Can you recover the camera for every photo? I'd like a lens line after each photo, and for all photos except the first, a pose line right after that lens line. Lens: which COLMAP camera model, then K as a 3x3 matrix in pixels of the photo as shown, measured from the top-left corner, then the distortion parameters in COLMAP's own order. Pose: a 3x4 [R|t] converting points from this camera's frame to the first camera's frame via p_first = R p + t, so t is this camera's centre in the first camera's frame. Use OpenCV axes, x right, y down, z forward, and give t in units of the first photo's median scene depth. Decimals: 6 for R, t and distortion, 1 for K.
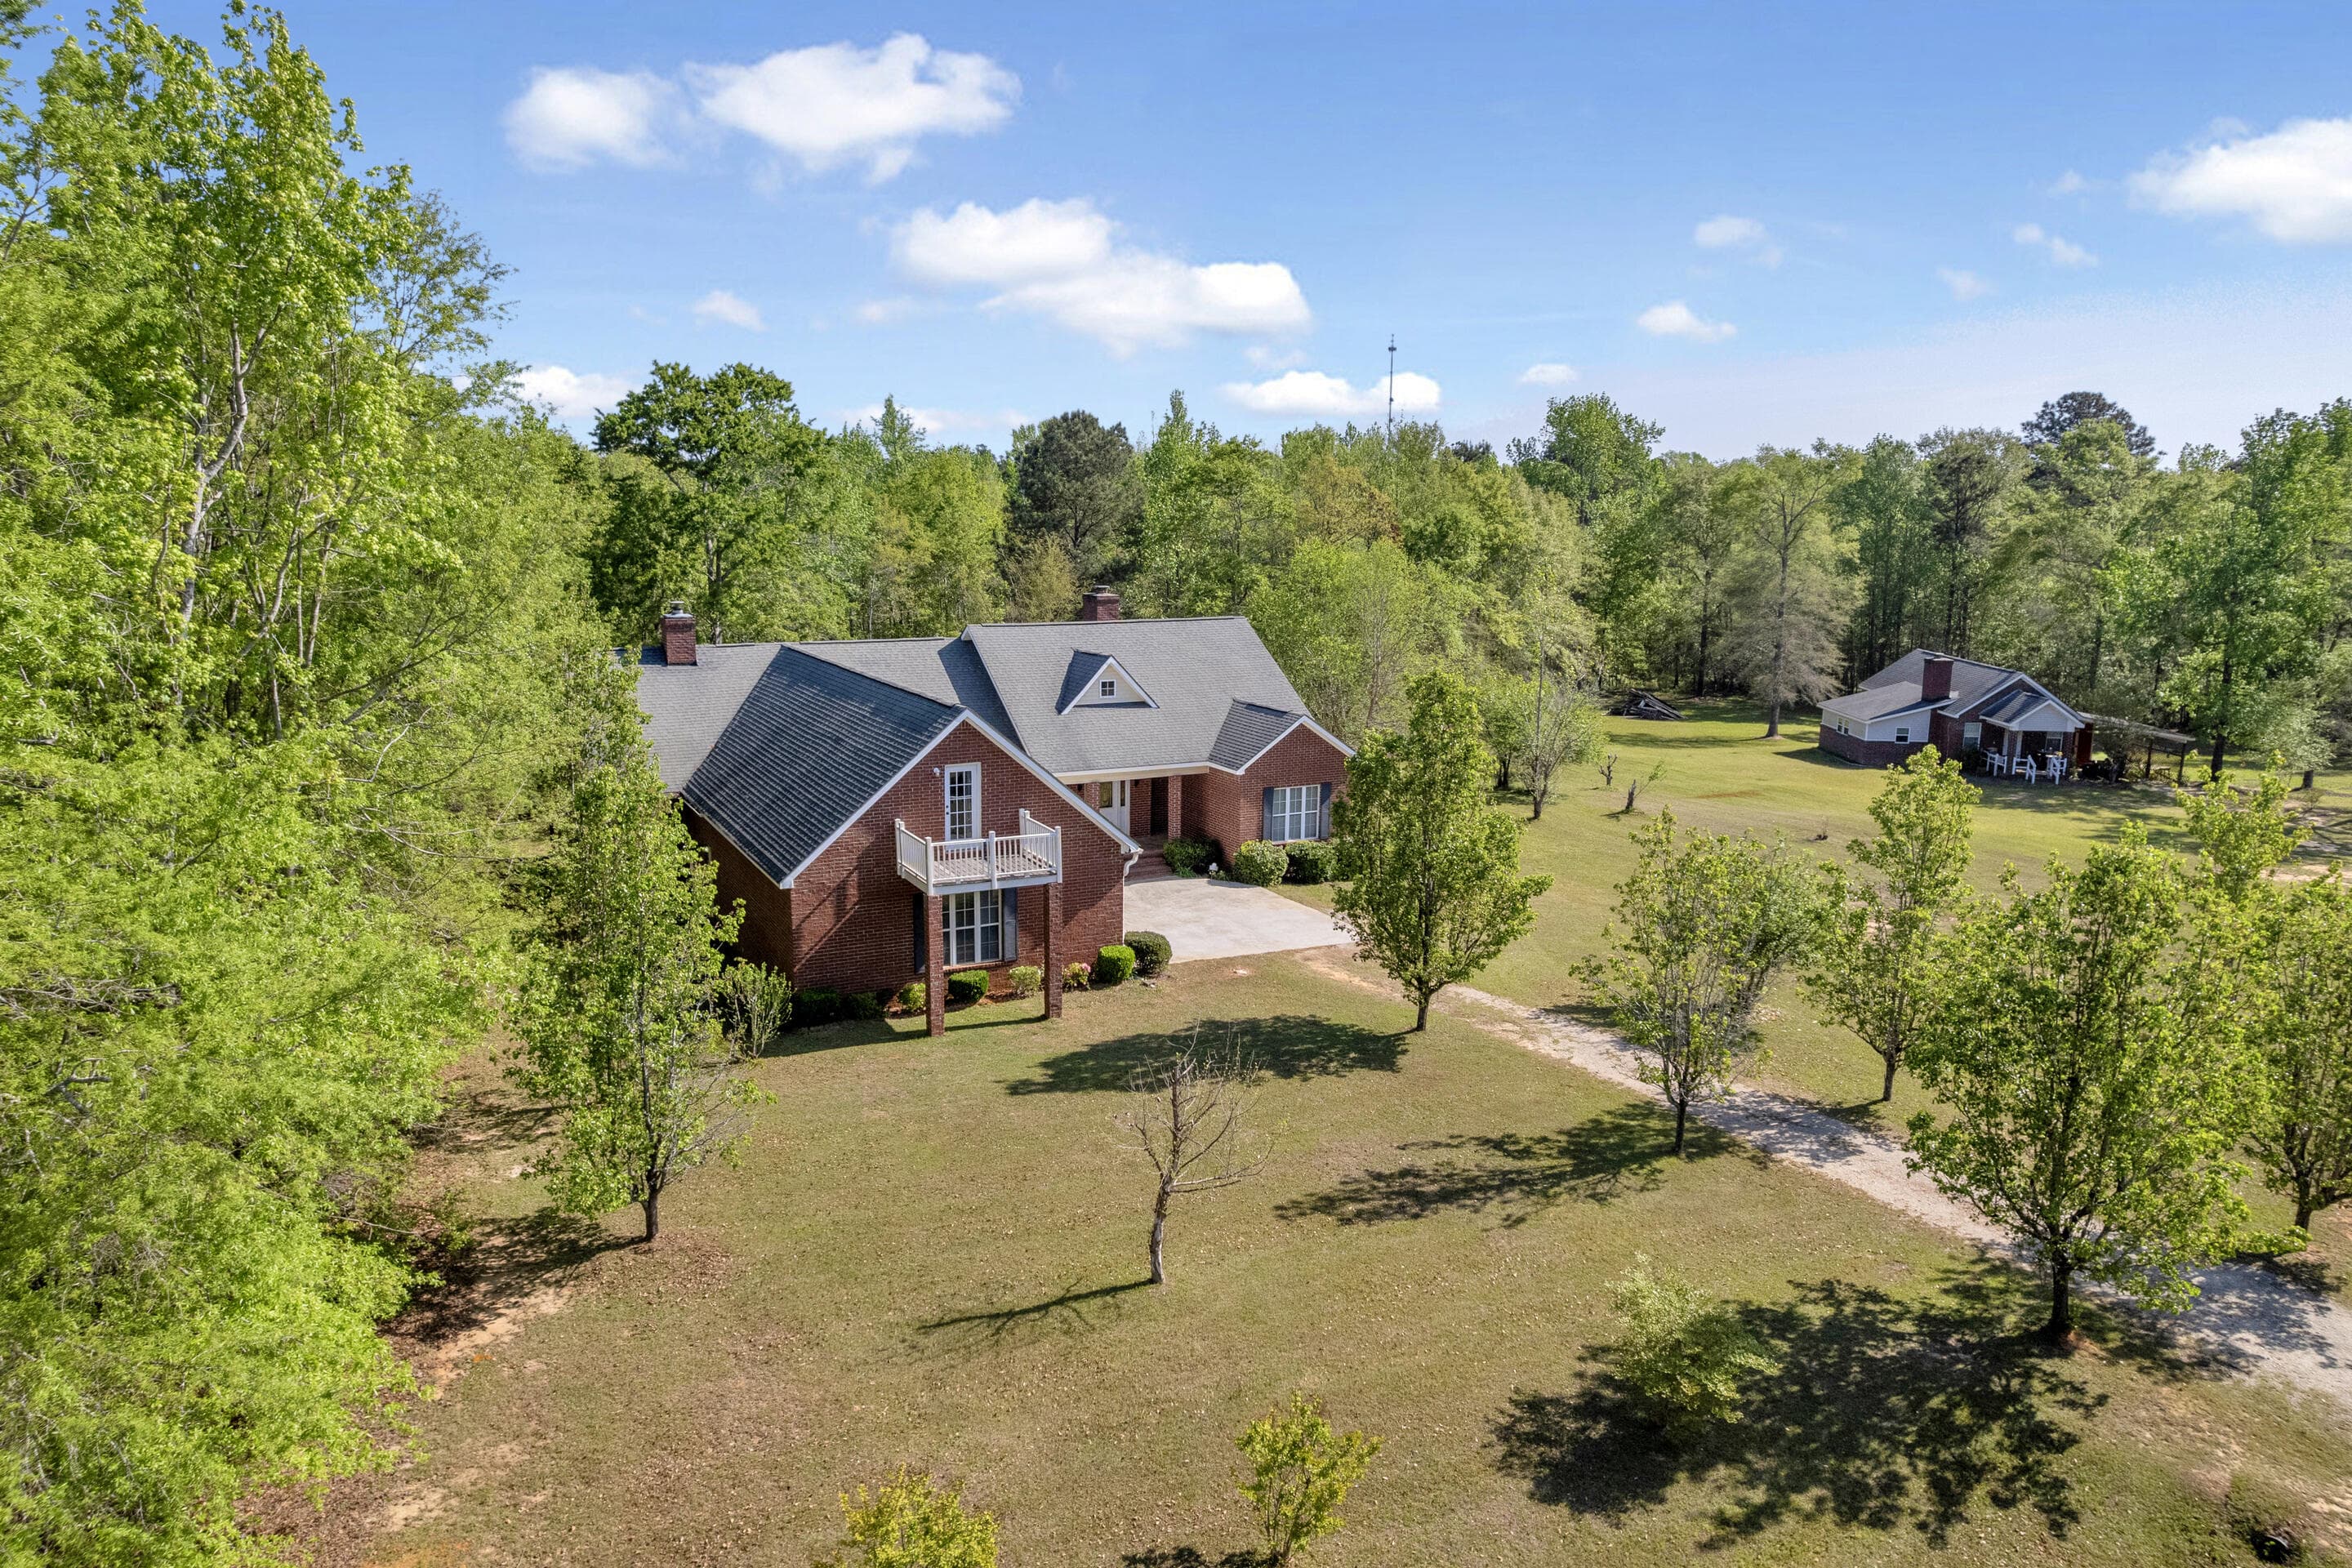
lens RADIAL K [[1493.9, 0, 1177.5], [0, 1493.9, 804.8], [0, 0, 1]] dist [-0.054653, 0.017771]
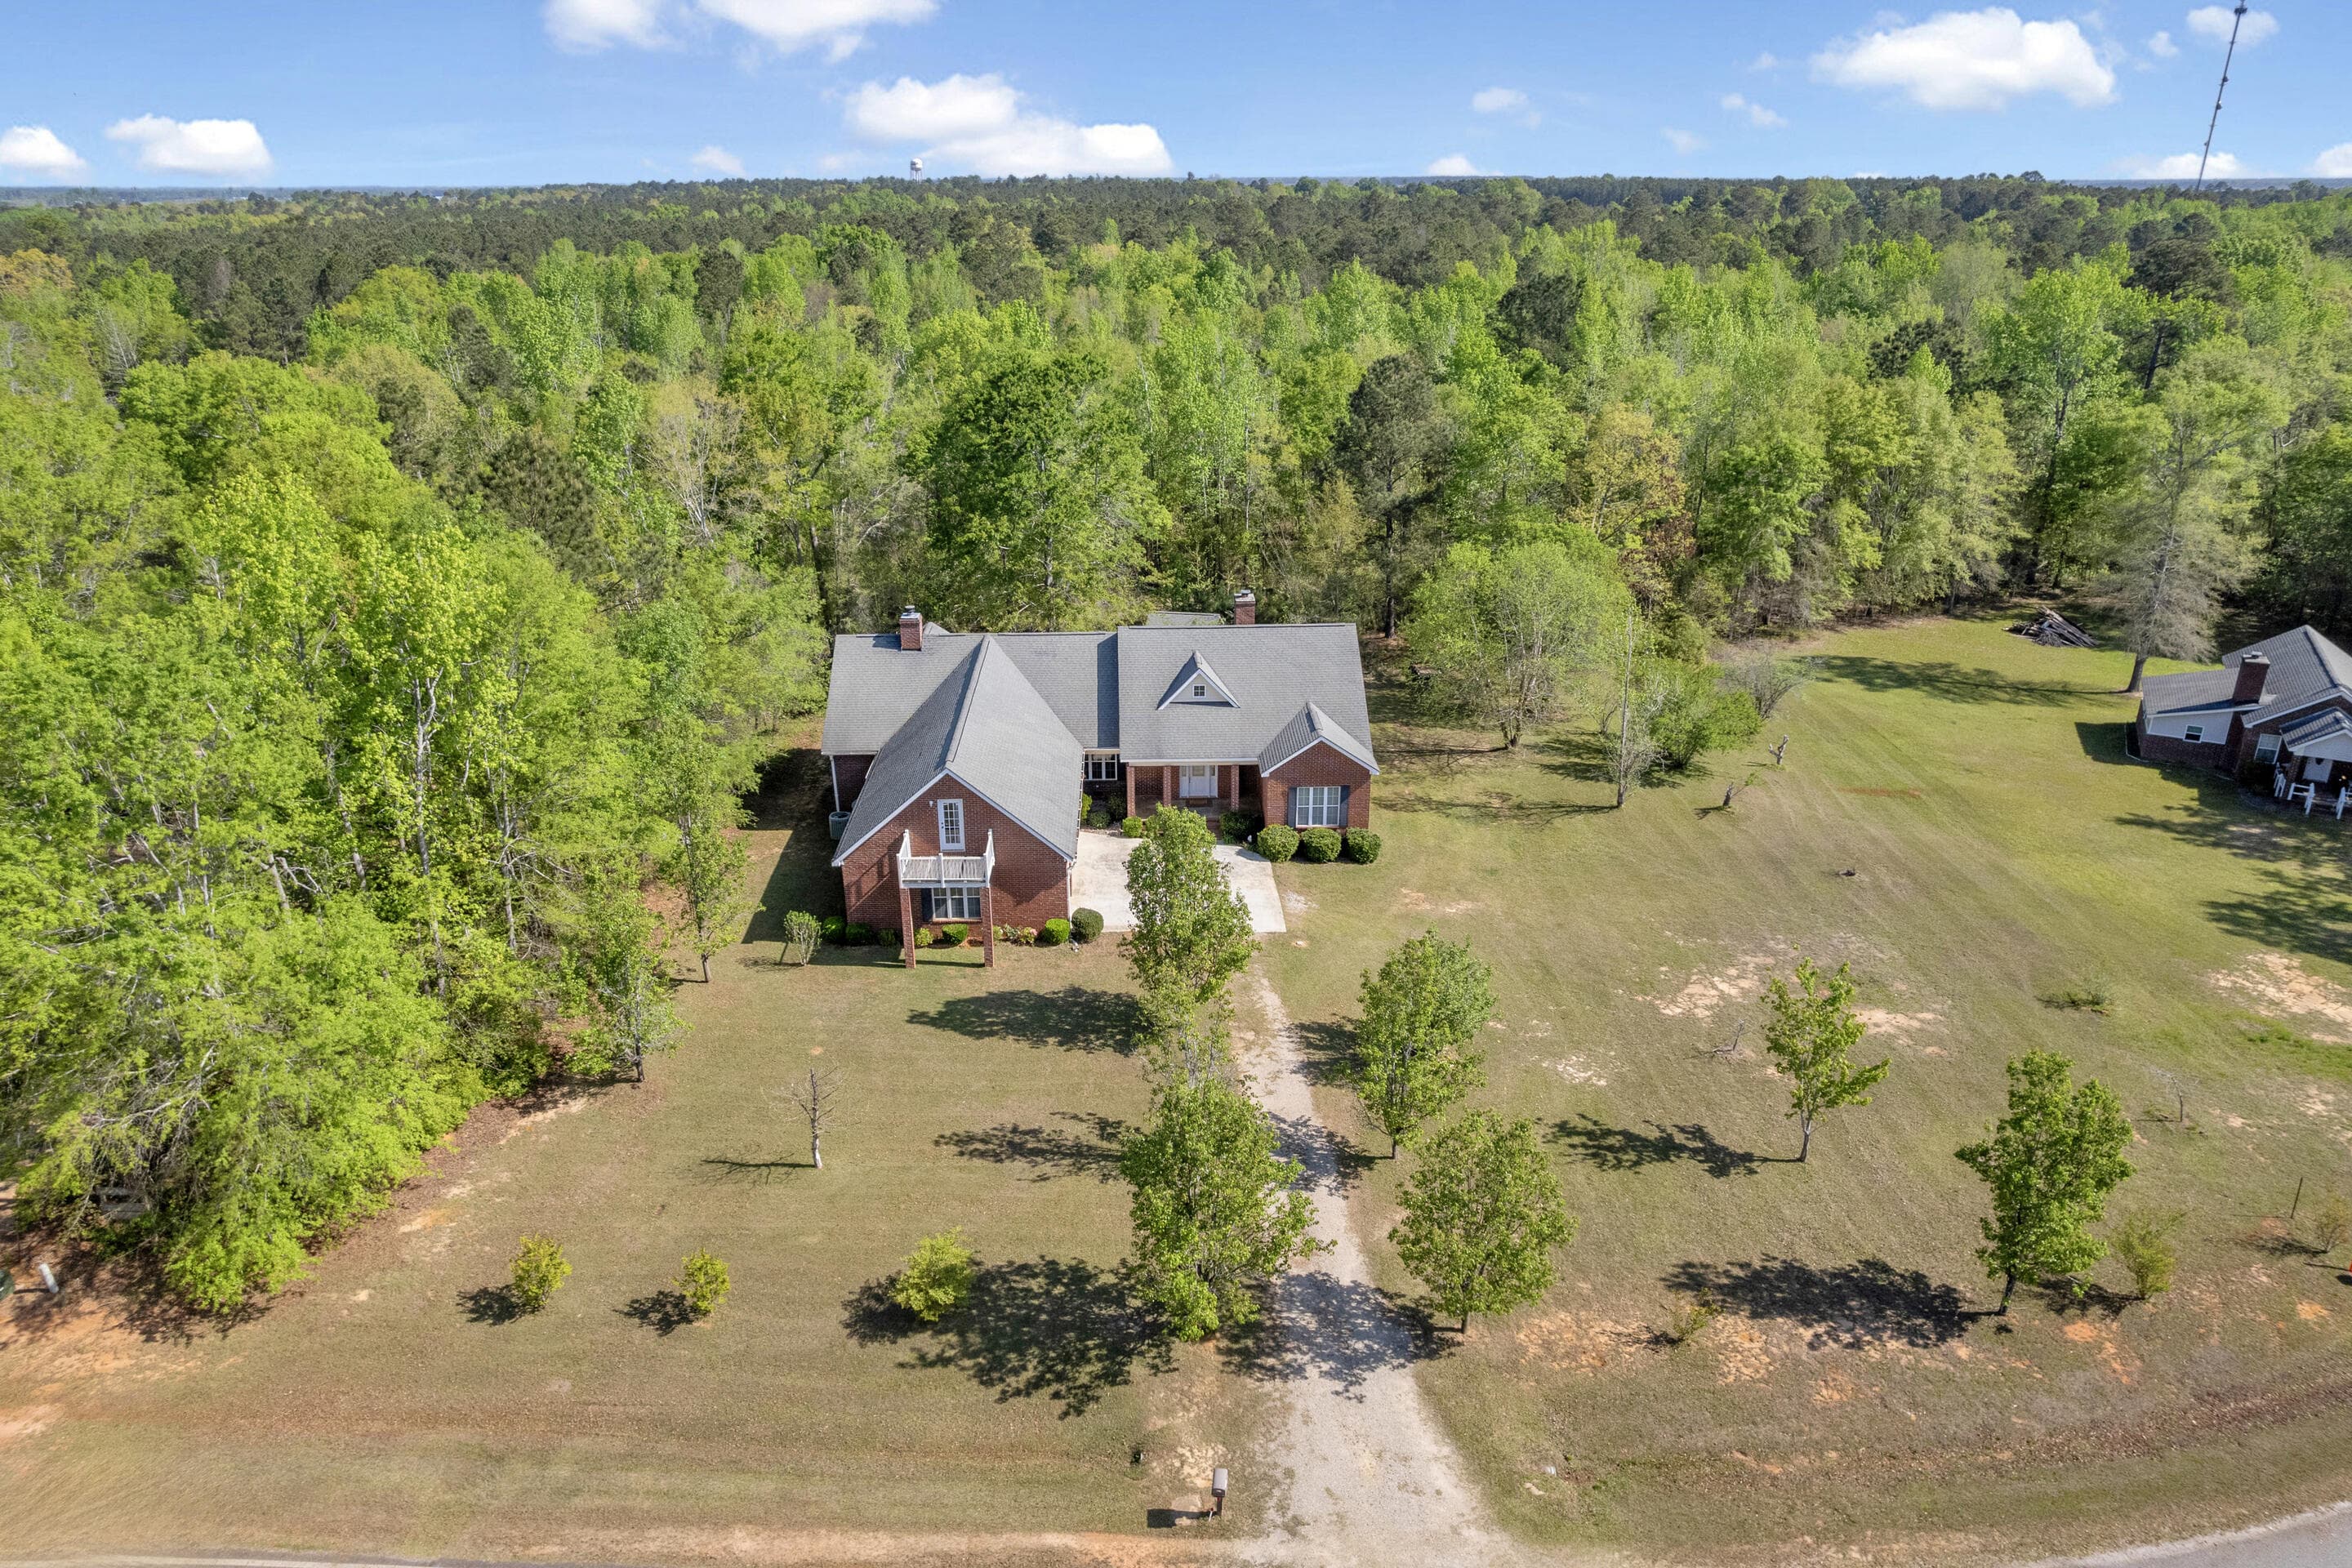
lens RADIAL K [[1493.9, 0, 1177.5], [0, 1493.9, 804.8], [0, 0, 1]] dist [-0.054653, 0.017771]
pose [[0.899505, 0.151929, -0.409644, 0.934127], [-0.070357, 0.975726, 0.207387, -0.476179], [0.431208, -0.157724, 0.888360, -0.375738]]
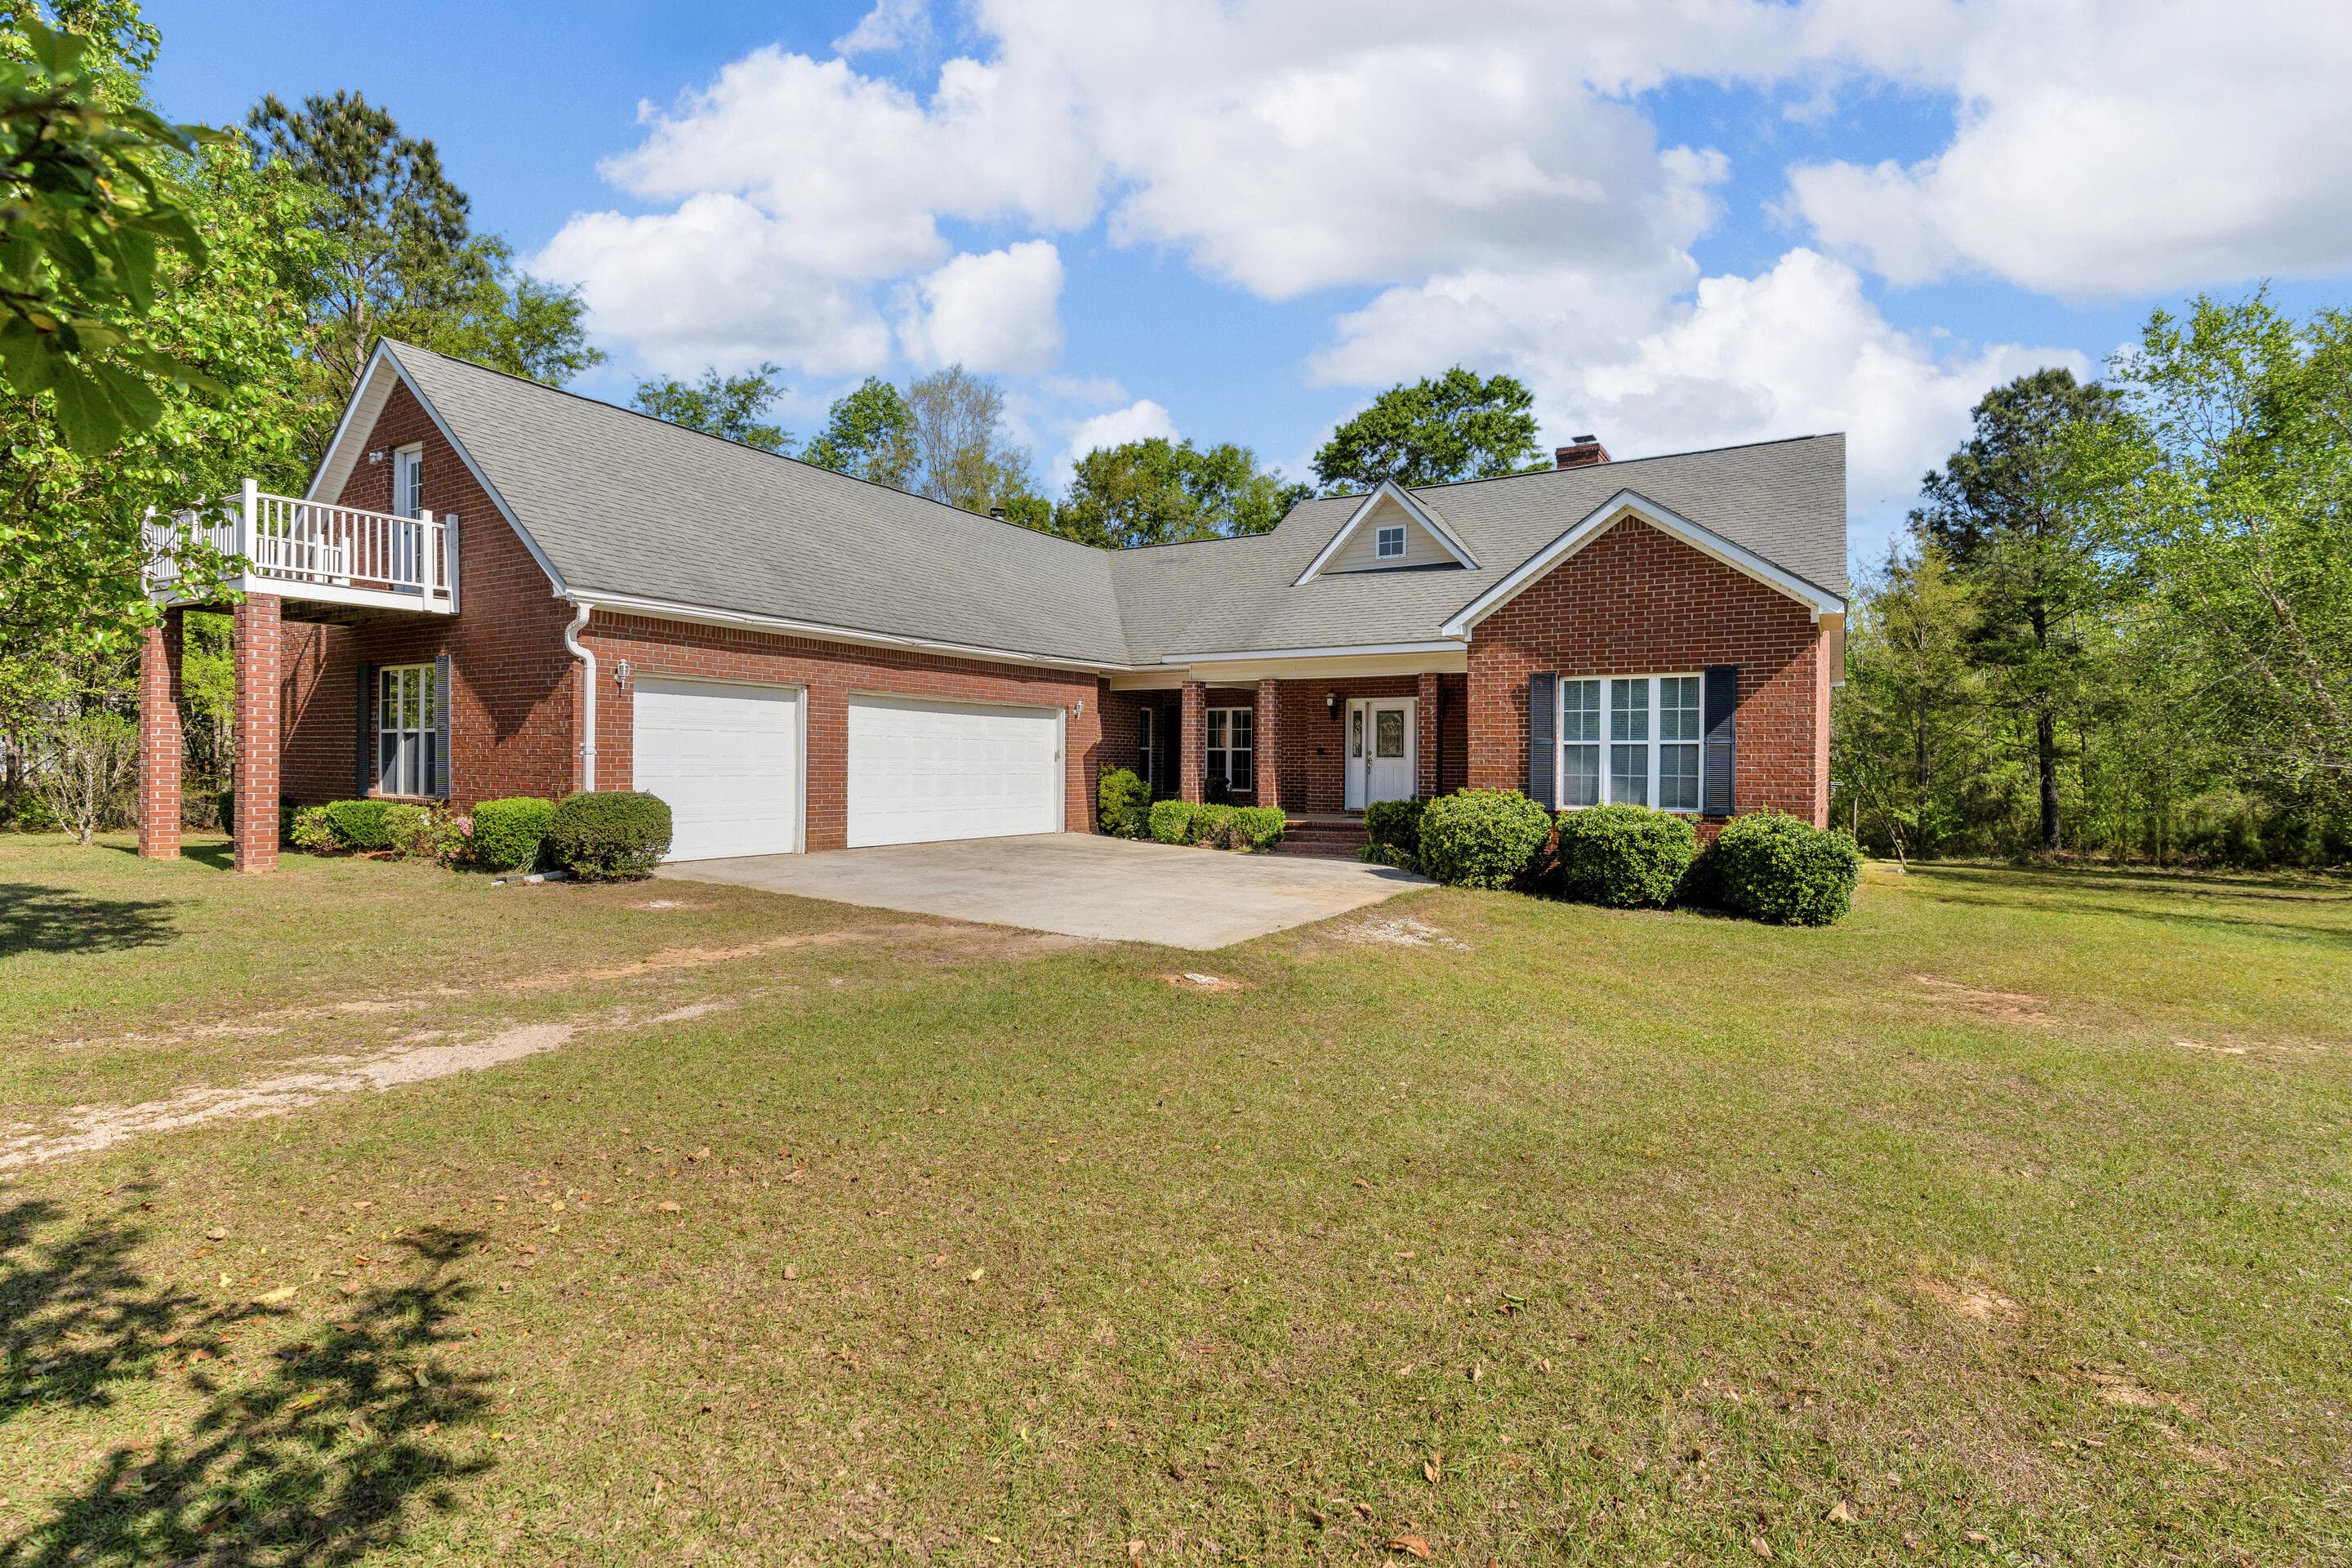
lens RADIAL K [[1095.6, 0, 1163.5], [0, 1095.6, 771.4], [0, 0, 1]] dist [-0.006964, -0.001012]
pose [[0.519982, -0.006887, -0.854150, 0.503778], [-0.169400, 0.979274, -0.111022, 0.128386], [0.837211, 0.202423, 0.508038, 1.390375]]
